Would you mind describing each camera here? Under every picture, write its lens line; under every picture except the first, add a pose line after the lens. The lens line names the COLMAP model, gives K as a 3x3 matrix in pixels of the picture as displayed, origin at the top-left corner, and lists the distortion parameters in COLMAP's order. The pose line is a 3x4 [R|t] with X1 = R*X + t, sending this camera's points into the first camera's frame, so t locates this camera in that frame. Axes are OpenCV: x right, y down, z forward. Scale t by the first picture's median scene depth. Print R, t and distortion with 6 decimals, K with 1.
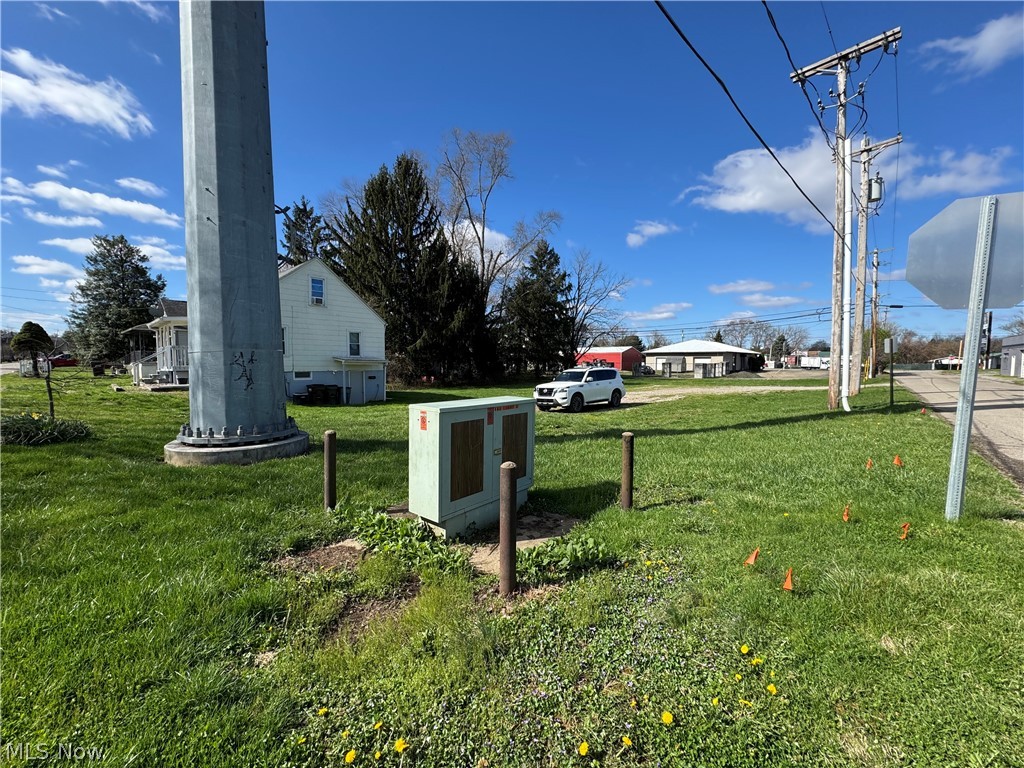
lens RADIAL K [[407.8, 0, 511.2], [0, 407.8, 384.2], [0, 0, 1]] dist [-0.005757, 0.000824]
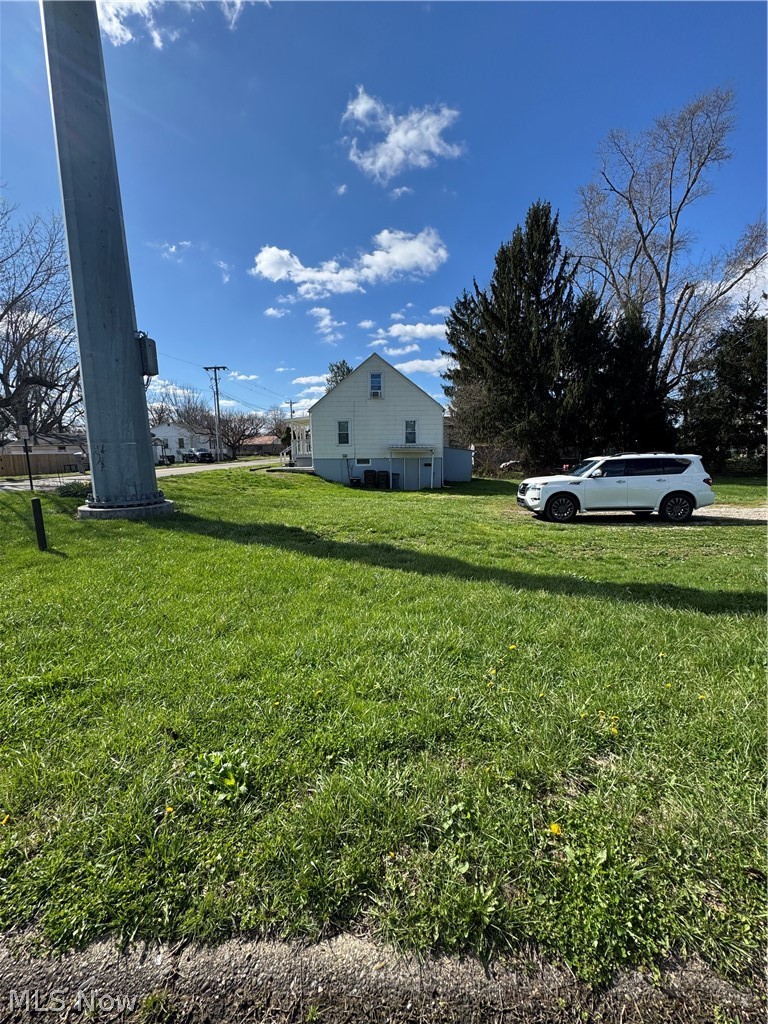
lens RADIAL K [[407.8, 0, 385.4], [0, 407.8, 516.7], [0, 0, 1]] dist [-0.005757, 0.000824]
pose [[0.661704, 0.112202, -0.741322, 0.399850], [-0.029461, 0.991866, 0.123827, -0.012373], [0.749186, -0.060097, 0.659628, 0.273038]]
